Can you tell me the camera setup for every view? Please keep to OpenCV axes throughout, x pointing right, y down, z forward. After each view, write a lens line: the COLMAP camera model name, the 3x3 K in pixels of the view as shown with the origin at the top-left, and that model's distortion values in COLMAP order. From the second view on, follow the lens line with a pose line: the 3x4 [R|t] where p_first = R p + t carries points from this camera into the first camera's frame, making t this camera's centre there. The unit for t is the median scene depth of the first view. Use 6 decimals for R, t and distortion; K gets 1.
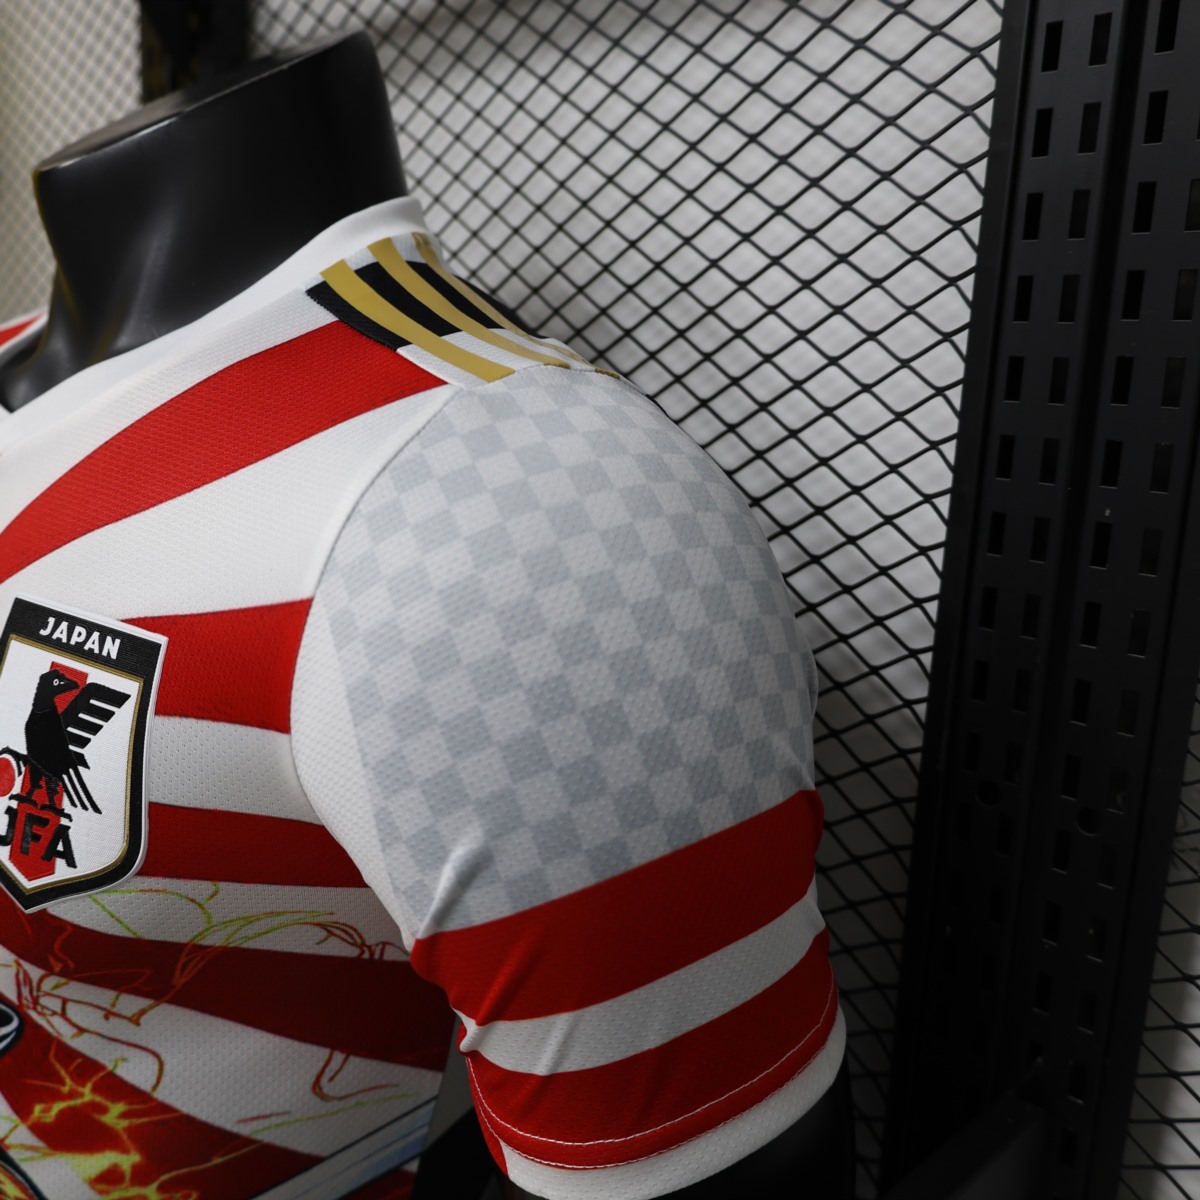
lens RADIAL K [[1577.3, 0, 600.0], [0, 1577.3, 600.0], [0, 0, 1]] dist [-0.024836, 0.045136]
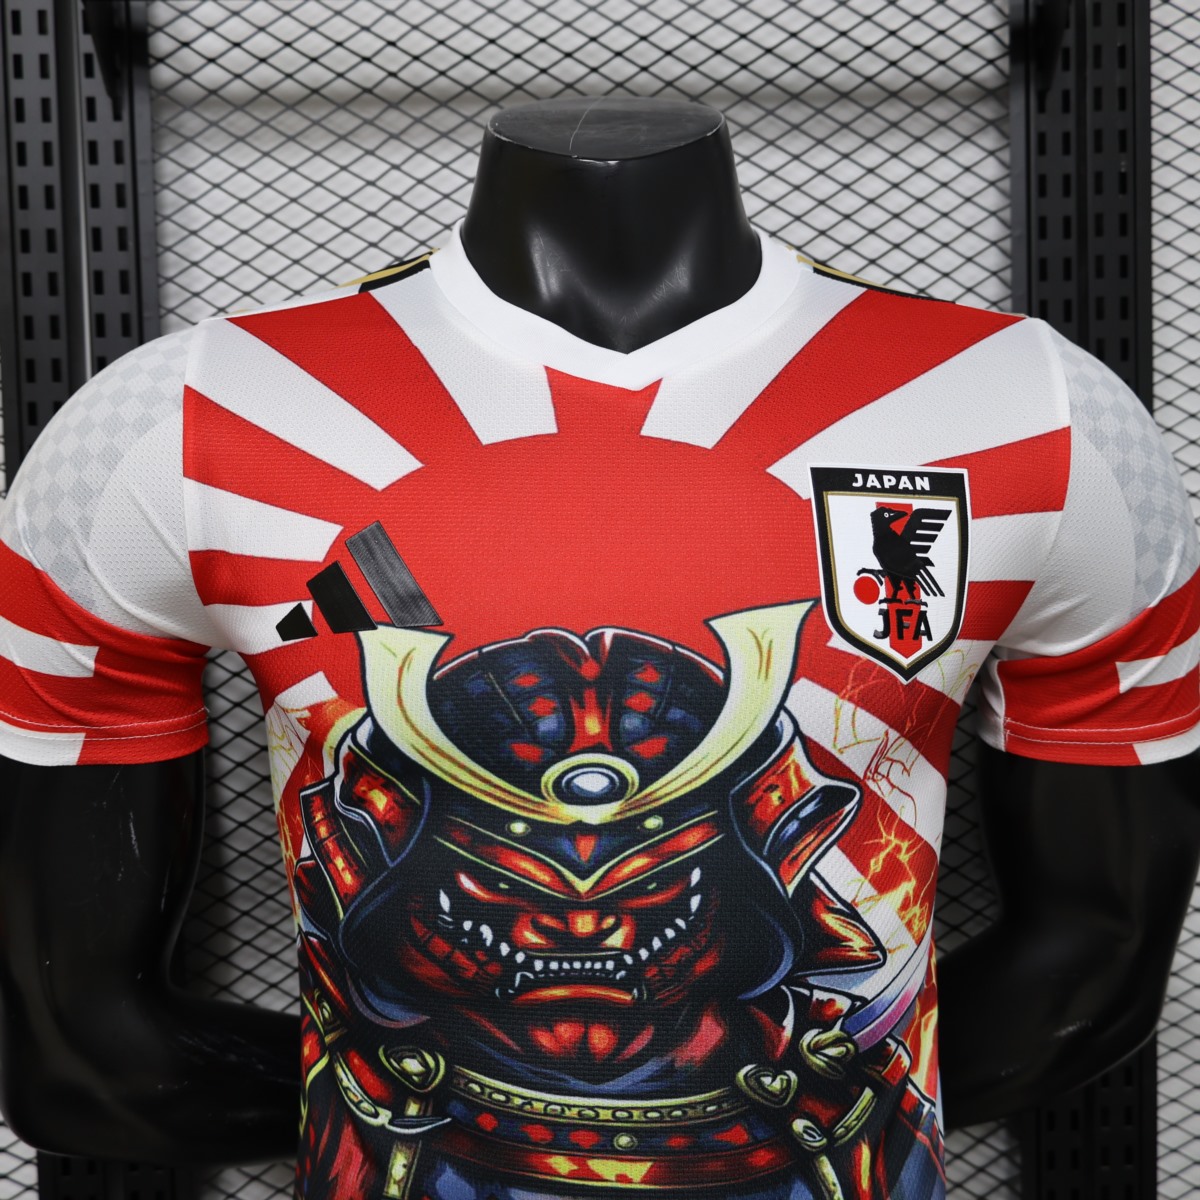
lens RADIAL K [[1577.3, 0, 600.0], [0, 1577.3, 600.0], [0, 0, 1]] dist [-0.024836, 0.045136]
pose [[0.520848, -0.048785, 0.852254, -1.669728], [0.213165, 0.974171, -0.074510, 0.175597], [-0.826606, 0.220479, 0.517794, 0.507951]]
